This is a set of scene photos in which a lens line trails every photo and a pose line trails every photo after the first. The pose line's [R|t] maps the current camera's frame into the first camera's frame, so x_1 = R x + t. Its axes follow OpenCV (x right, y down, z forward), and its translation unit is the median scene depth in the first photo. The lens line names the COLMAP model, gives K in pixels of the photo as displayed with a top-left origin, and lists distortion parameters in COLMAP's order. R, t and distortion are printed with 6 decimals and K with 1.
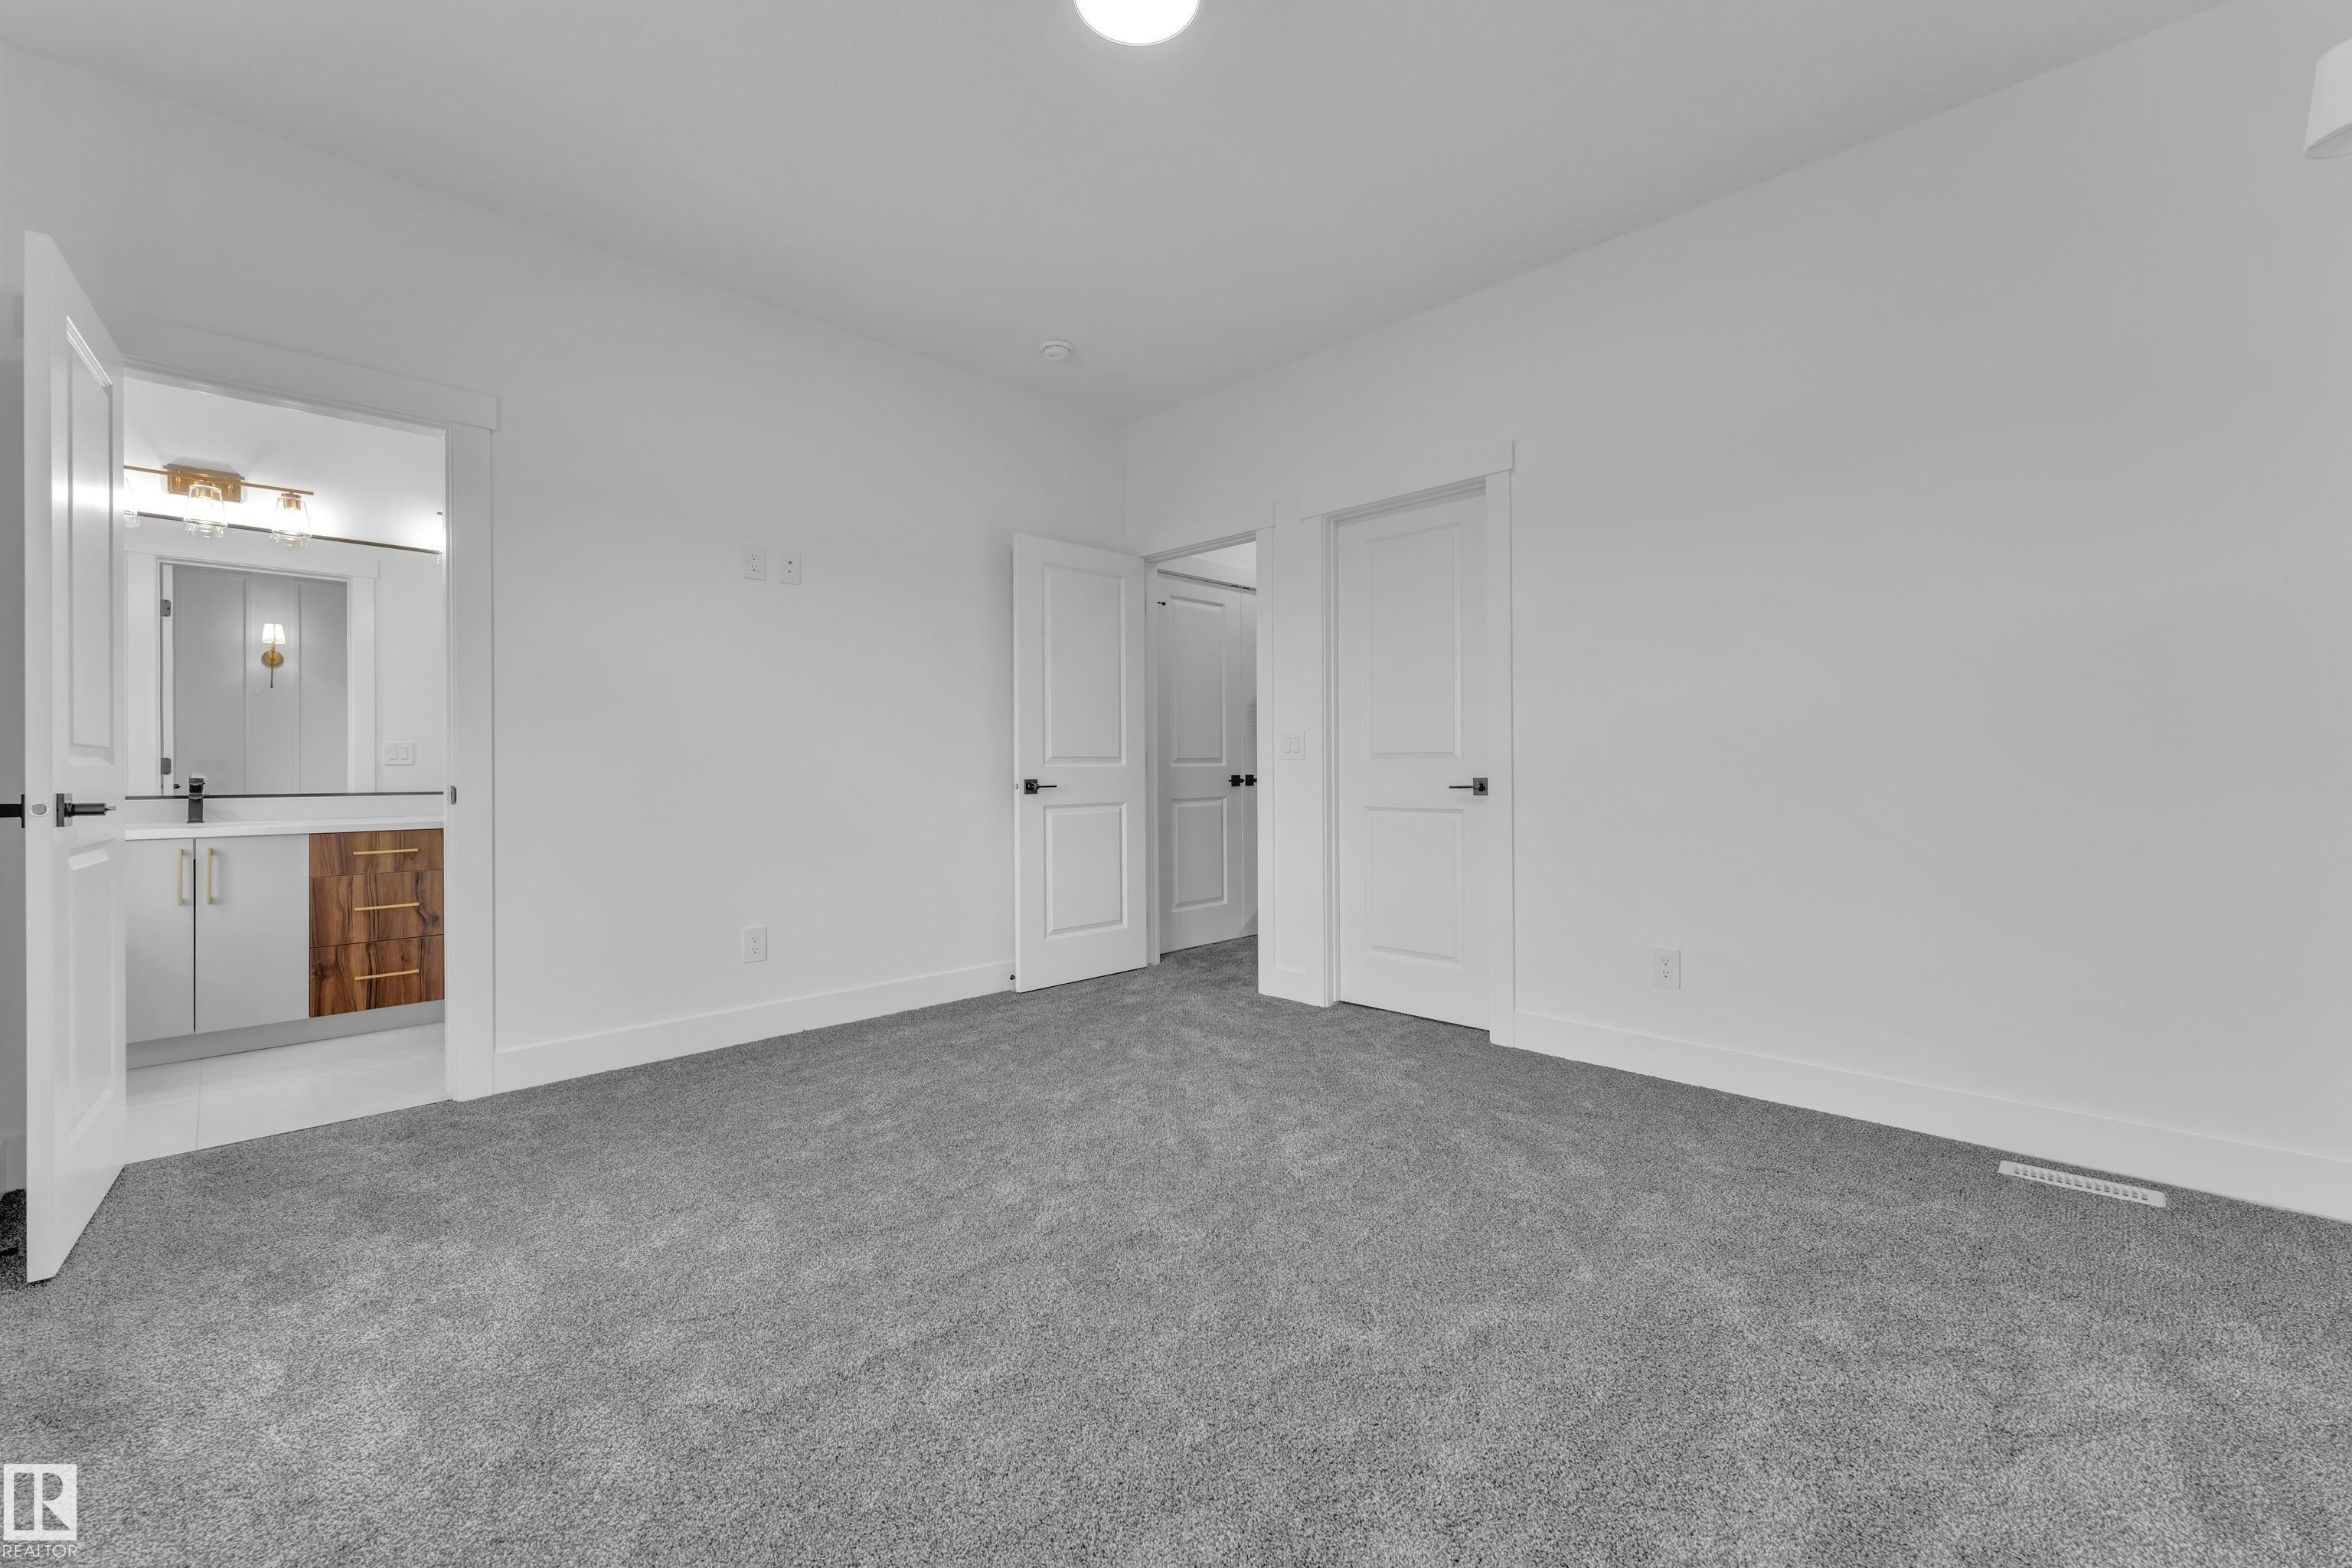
lens RADIAL K [[941.3, 0, 1172.4], [0, 941.3, 759.6], [0, 0, 1]] dist [-0.000265, 0.000789]
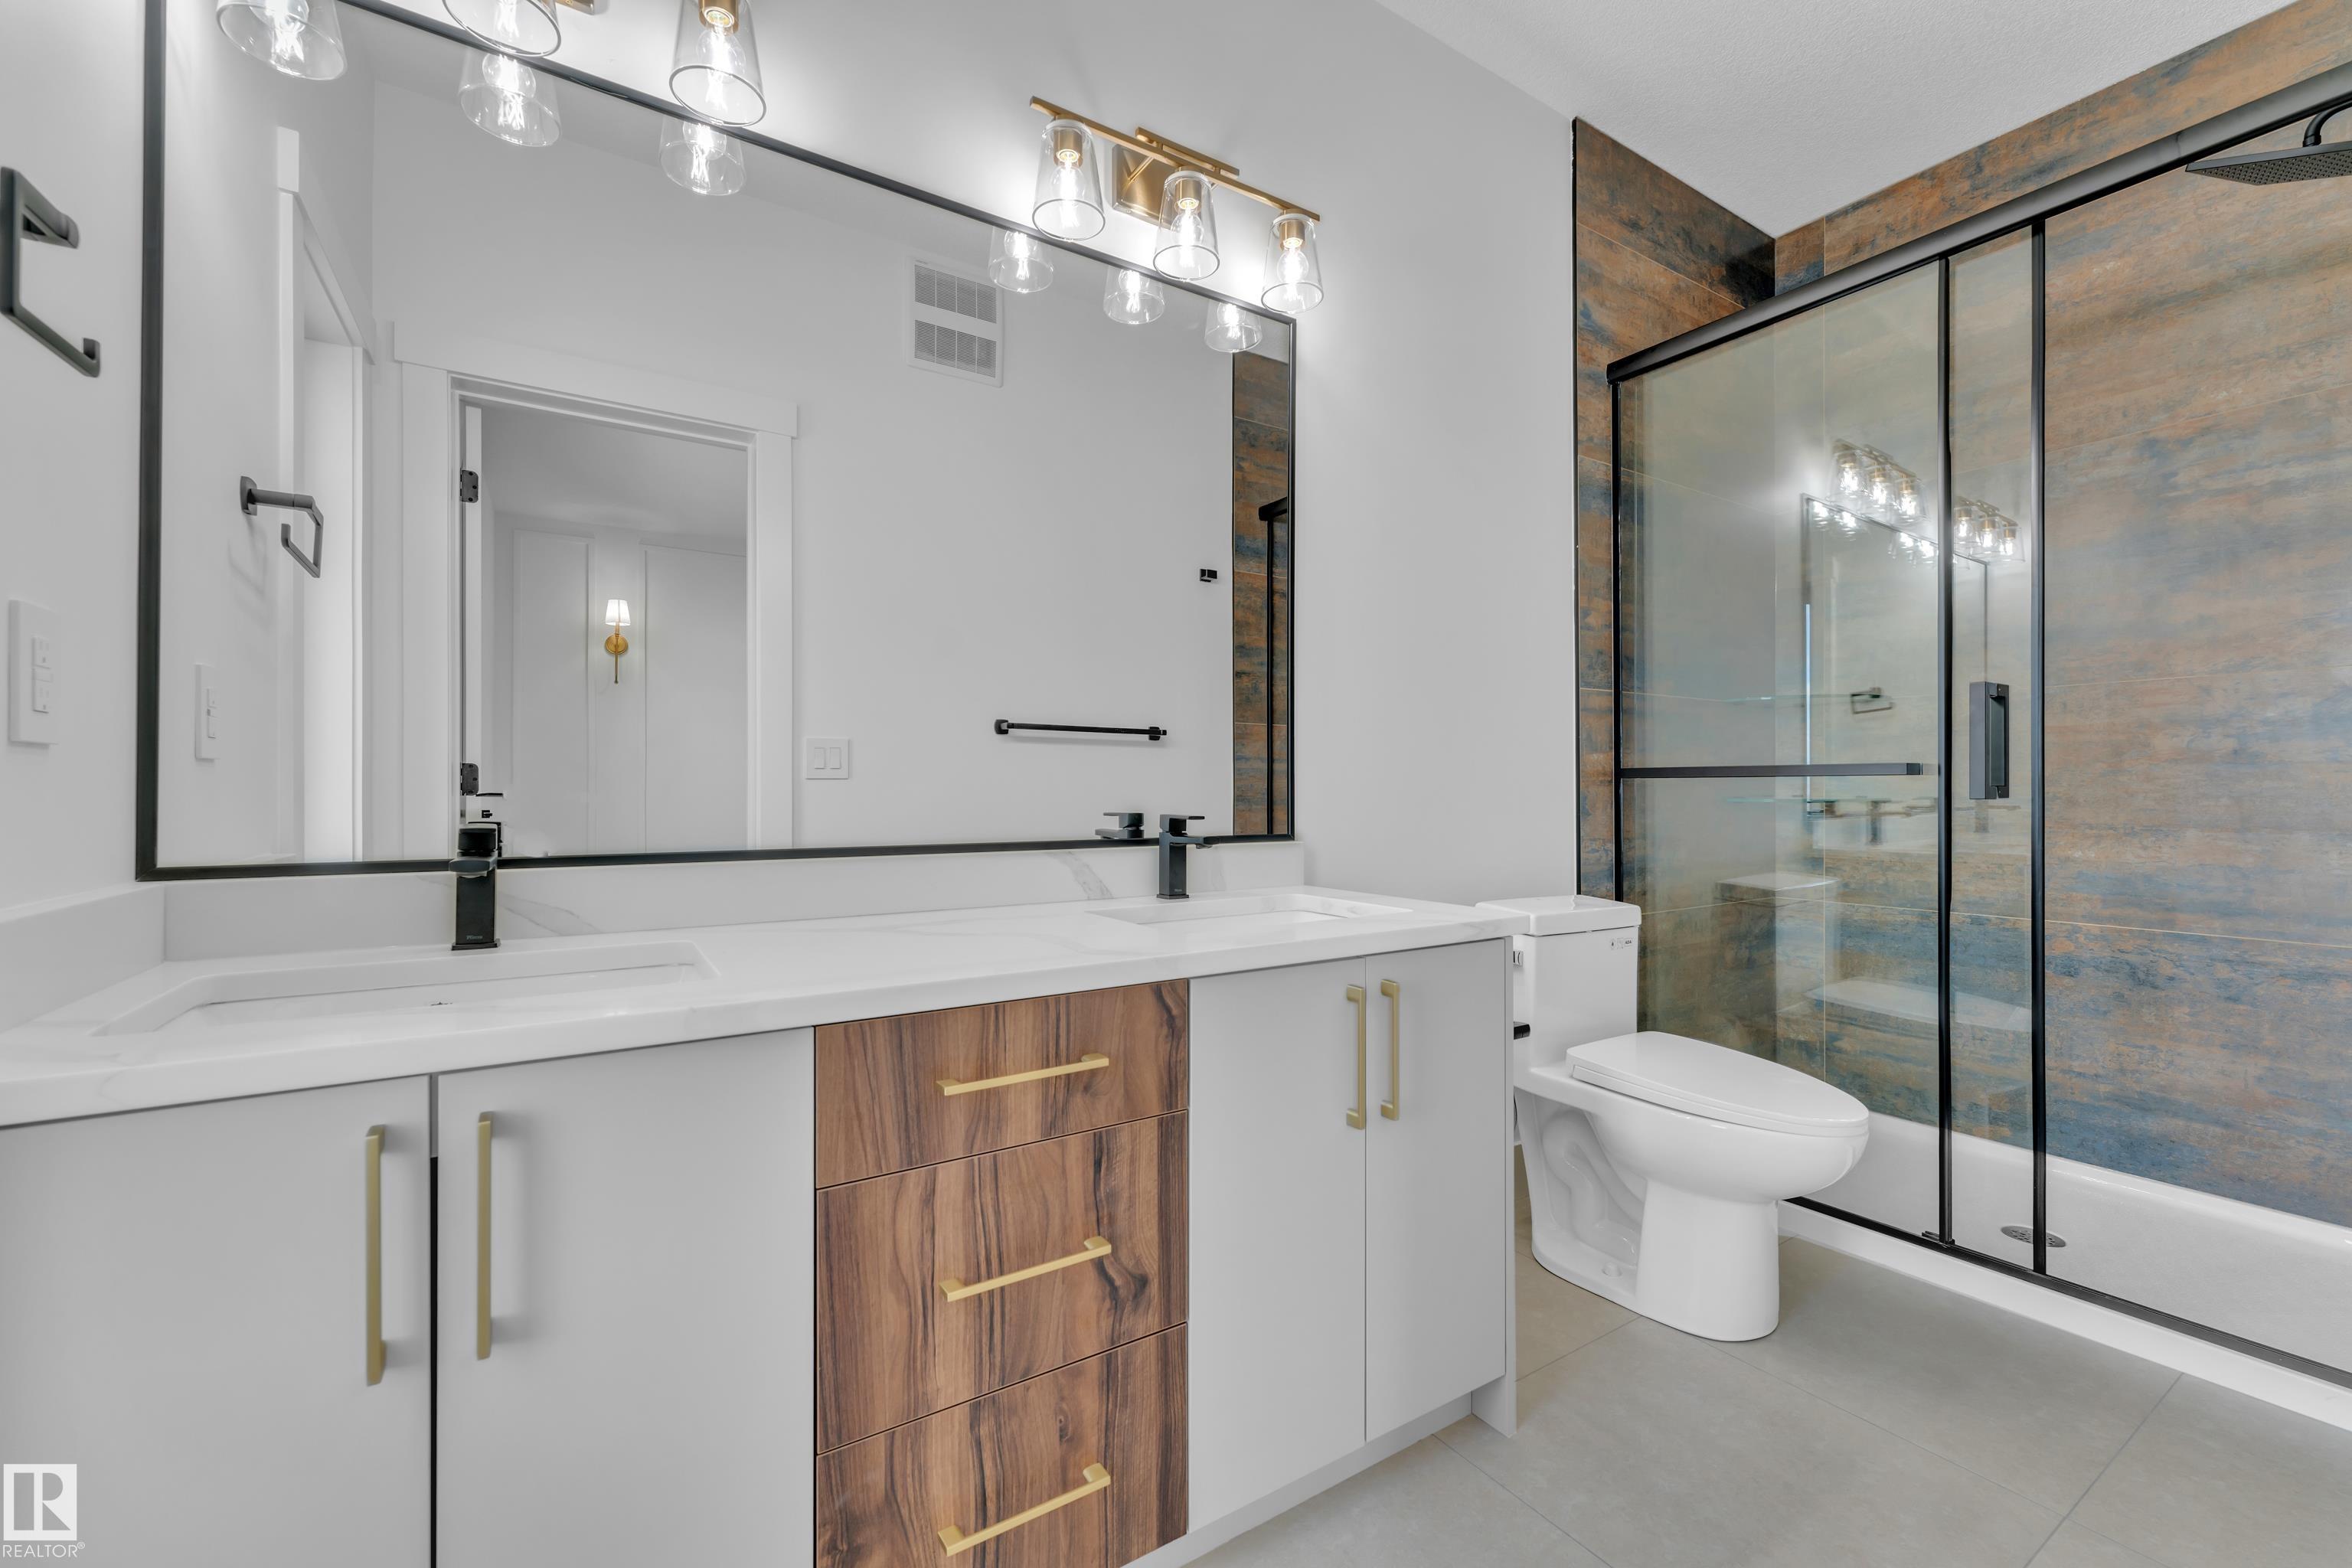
lens RADIAL K [[941.3, 0, 1171.5], [0, 941.3, 797.4], [0, 0, 1]] dist [-0.000265, 0.000789]
pose [[0.975914, 0.010284, -0.217912, -0.742116], [-0.007411, 0.999875, 0.013997, 0.010949], [0.218028, -0.012045, 0.975868, 0.745815]]
